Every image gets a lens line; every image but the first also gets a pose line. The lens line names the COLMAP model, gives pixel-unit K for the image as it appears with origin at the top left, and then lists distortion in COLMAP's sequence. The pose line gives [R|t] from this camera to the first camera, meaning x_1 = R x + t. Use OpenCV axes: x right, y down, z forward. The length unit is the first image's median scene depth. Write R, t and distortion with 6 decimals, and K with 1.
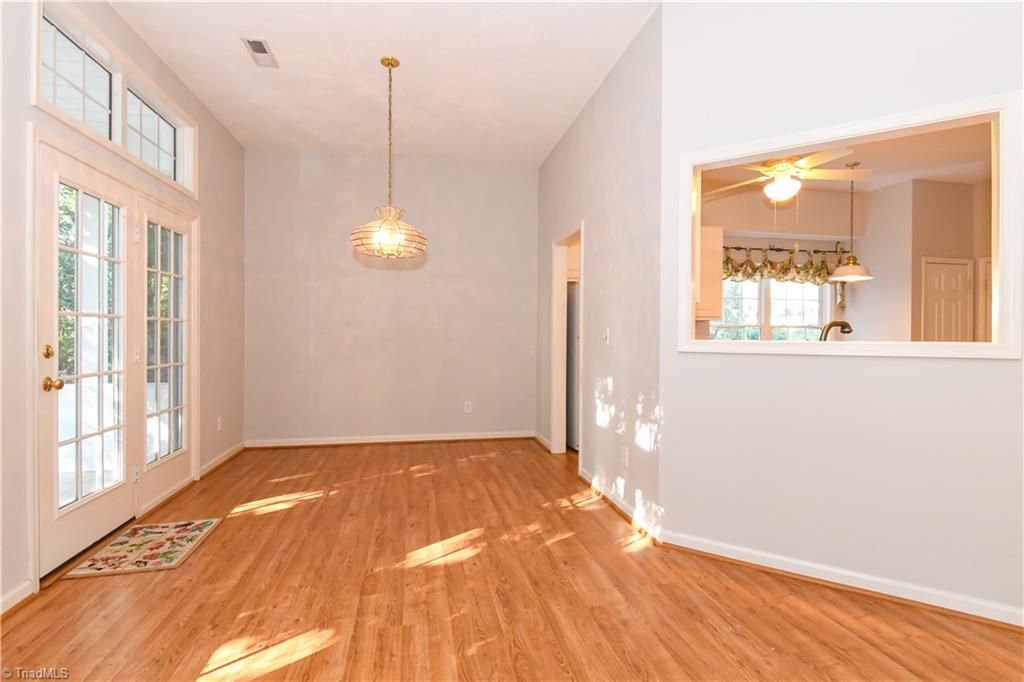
lens RADIAL K [[494.6, 0, 511.6], [0, 494.6, 336.7], [0, 0, 1]] dist [0.001786, -0.007024]
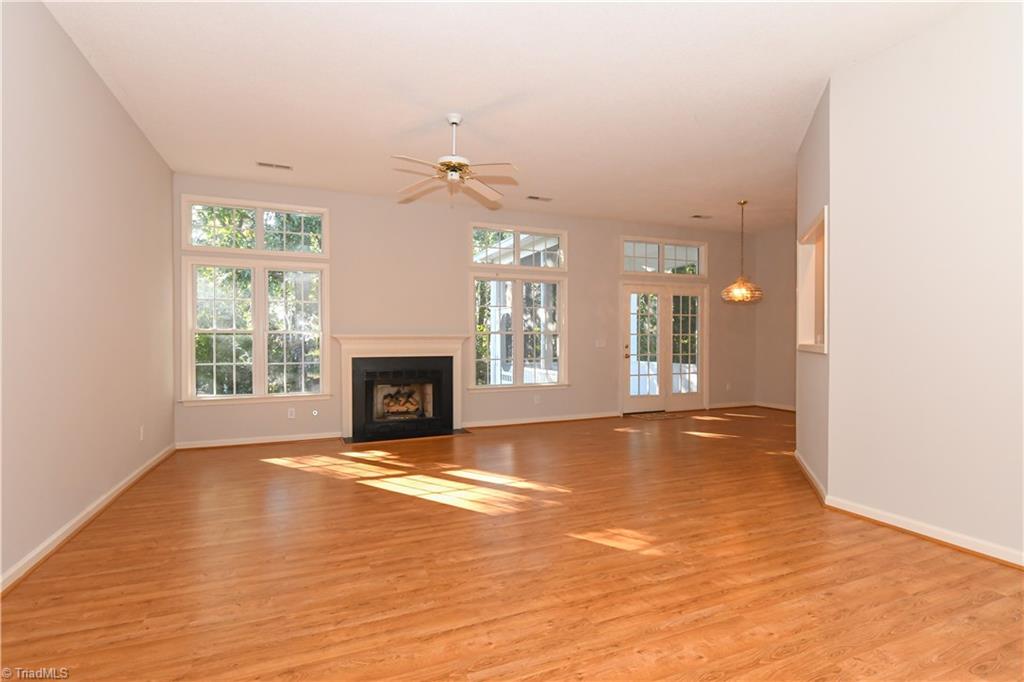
lens RADIAL K [[494.6, 0, 509.1], [0, 494.6, 342.9], [0, 0, 1]] dist [0.001786, -0.007024]
pose [[0.198524, 0.000576, -0.980096, 1.832679], [-0.003726, 0.999993, -0.000167, 0.004462], [0.980089, 0.003685, 0.198524, -0.365744]]
